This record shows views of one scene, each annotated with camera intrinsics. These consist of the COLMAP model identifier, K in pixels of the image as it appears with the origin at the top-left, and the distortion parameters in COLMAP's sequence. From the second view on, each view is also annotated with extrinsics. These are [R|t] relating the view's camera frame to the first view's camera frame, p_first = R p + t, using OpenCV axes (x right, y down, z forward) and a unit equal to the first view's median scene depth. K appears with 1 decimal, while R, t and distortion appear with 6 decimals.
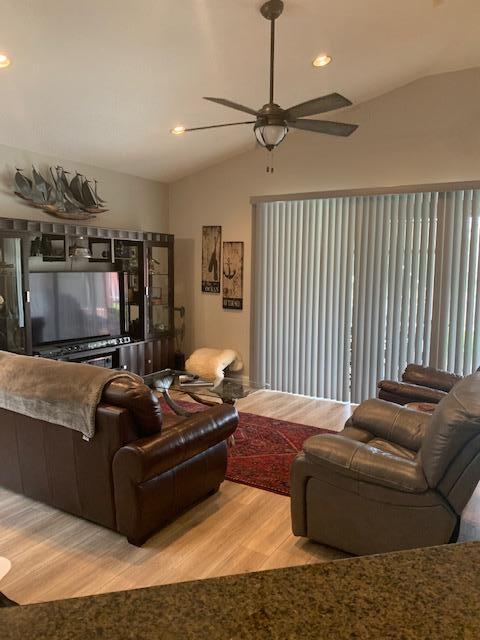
lens RADIAL K [[483.6, 0, 240.0], [0, 483.6, 320.0], [0, 0, 1]] dist [0.067015, -0.095971]
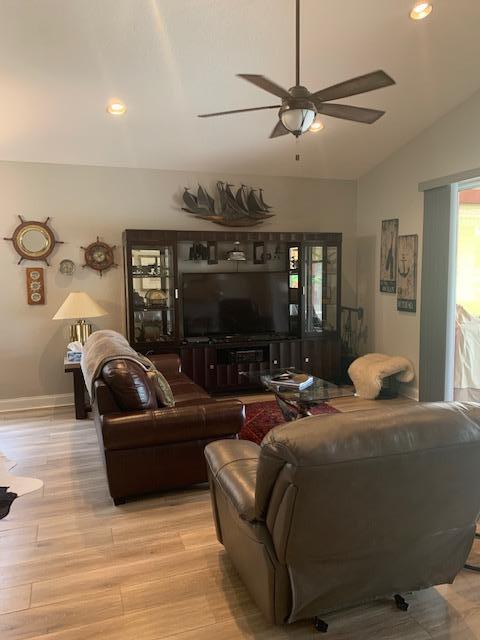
lens RADIAL K [[483.6, 0, 240.0], [0, 483.6, 320.0], [0, 0, 1]] dist [0.067015, -0.095971]
pose [[0.772151, 0.041353, -0.634092, 0.323624], [-0.047142, 0.998858, 0.007736, 0.000428], [0.633688, 0.023919, 0.773219, 0.122496]]
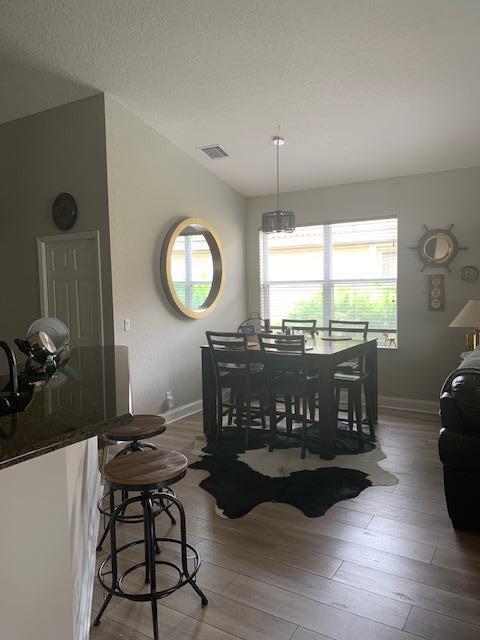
lens RADIAL K [[483.6, 0, 240.0], [0, 483.6, 320.0], [0, 0, 1]] dist [0.067015, -0.095971]
pose [[-0.009623, 0.060236, -0.998138, 0.372575], [-0.093361, 0.993770, 0.060873, -0.007204], [0.995586, 0.093772, -0.003940, 0.212304]]
